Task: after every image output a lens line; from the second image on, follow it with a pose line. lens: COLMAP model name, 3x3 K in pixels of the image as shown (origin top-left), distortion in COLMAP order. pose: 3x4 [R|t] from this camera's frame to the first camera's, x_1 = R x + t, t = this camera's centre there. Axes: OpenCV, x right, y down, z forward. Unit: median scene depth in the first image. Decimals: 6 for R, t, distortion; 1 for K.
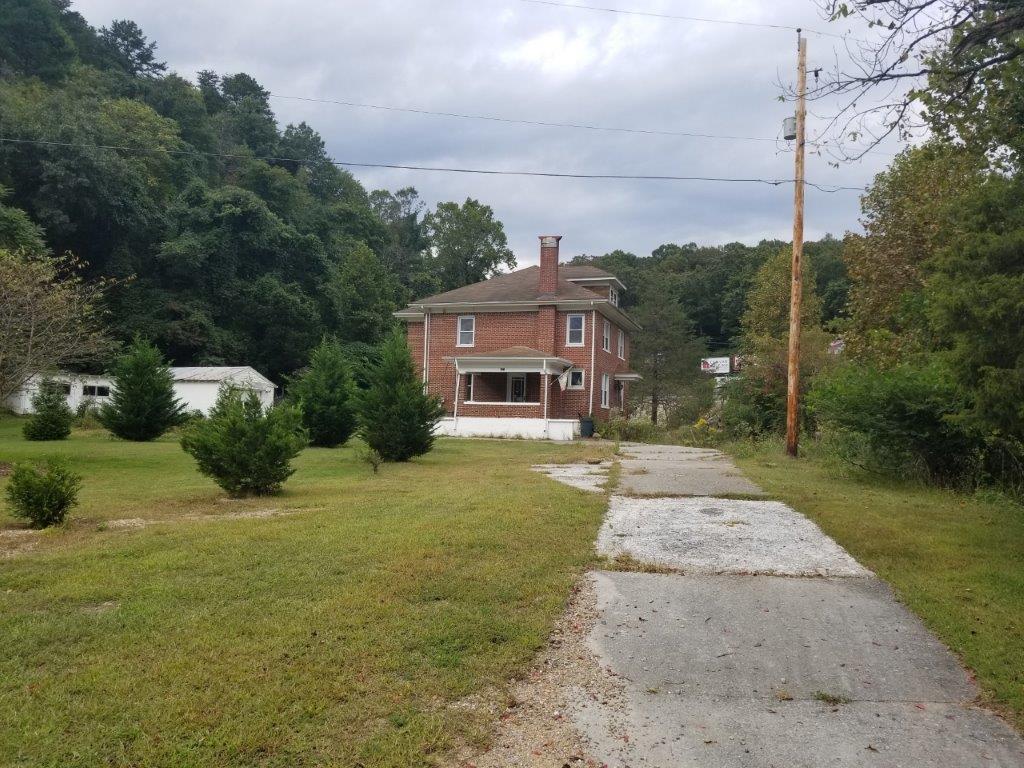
lens RADIAL K [[825.5, 0, 520.6], [0, 825.5, 383.5], [0, 0, 1]] dist [0.111858, -0.173915]
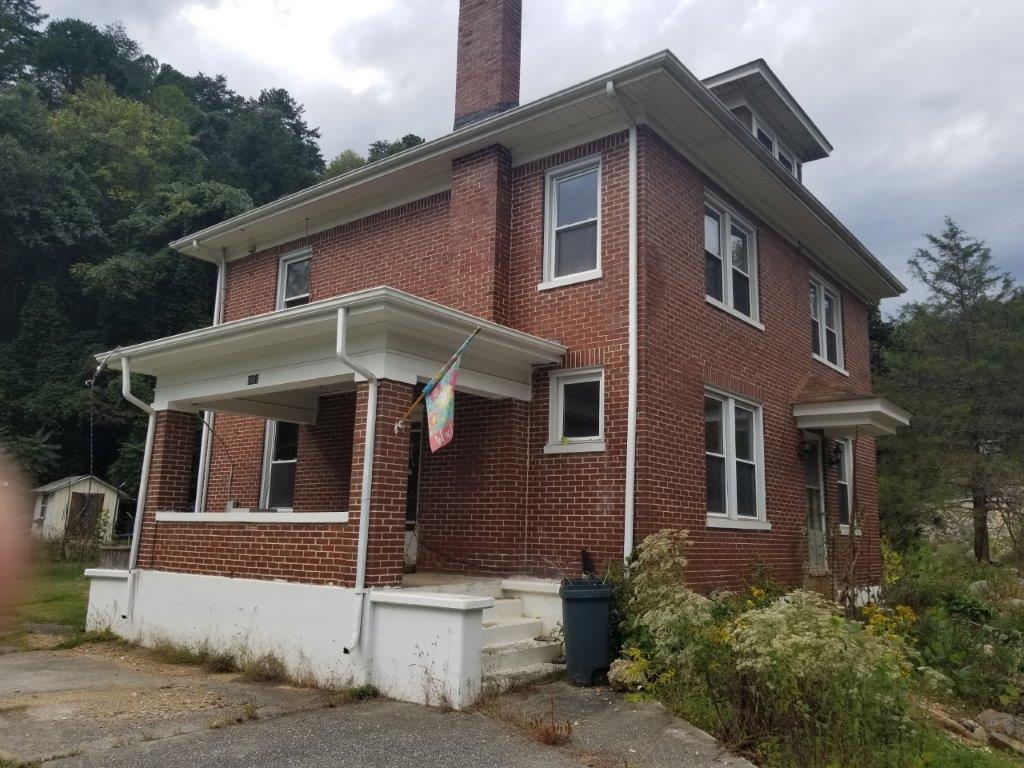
lens RADIAL K [[825.5, 0, 520.6], [0, 825.5, 383.5], [0, 0, 1]] dist [0.111858, -0.173915]
pose [[0.939918, -0.069329, -0.334288, 0.133544], [0.024269, 0.990255, -0.137136, 0.019964], [0.340538, 0.120783, 0.932441, 0.758601]]
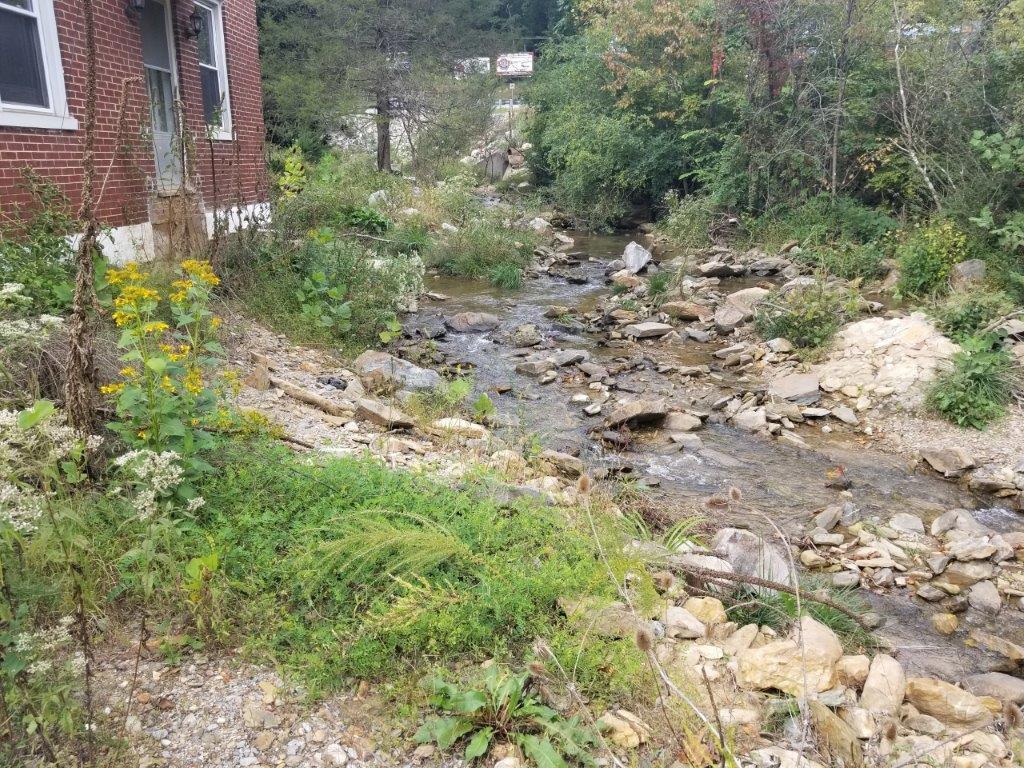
lens RADIAL K [[825.5, 0, 520.6], [0, 825.5, 383.5], [0, 0, 1]] dist [0.111858, -0.173915]
pose [[0.956723, -0.094148, 0.275349, 0.152913], [0.001206, 0.947491, 0.319779, 0.026602], [-0.290997, -0.305608, 0.906600, 0.847674]]
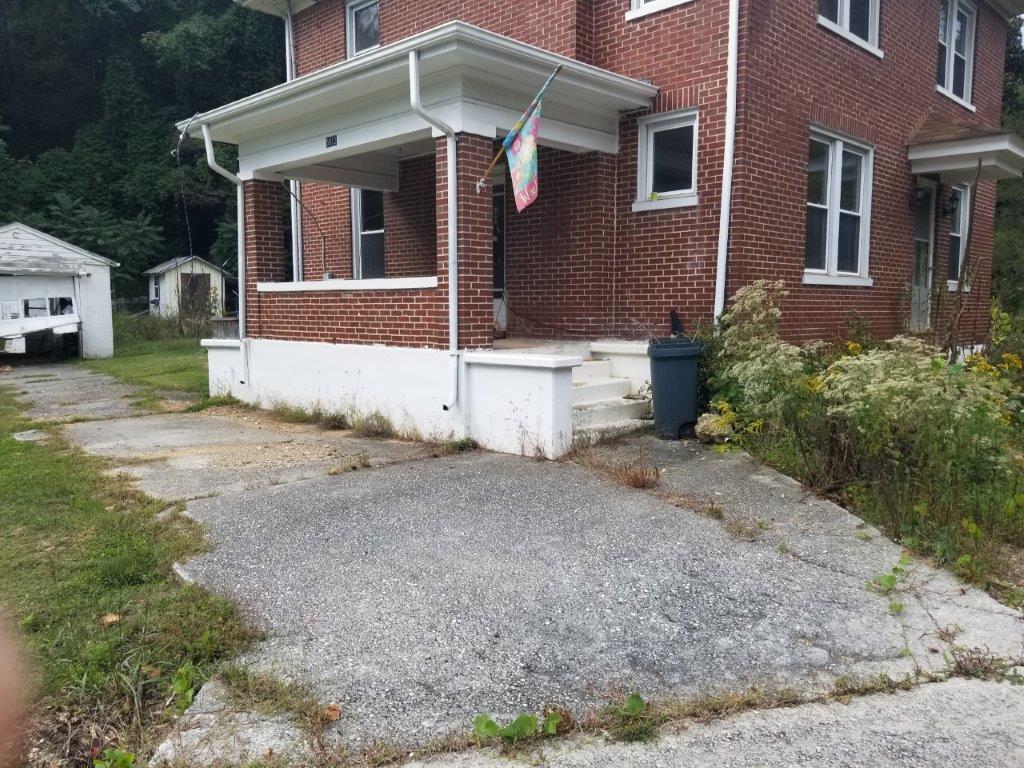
lens RADIAL K [[825.5, 0, 520.6], [0, 825.5, 383.5], [0, 0, 1]] dist [0.111858, -0.173915]
pose [[0.897999, 0.010731, -0.439866, 0.132762], [0.050614, 0.990547, 0.127496, 0.023450], [0.437076, -0.136755, 0.888967, 0.761006]]
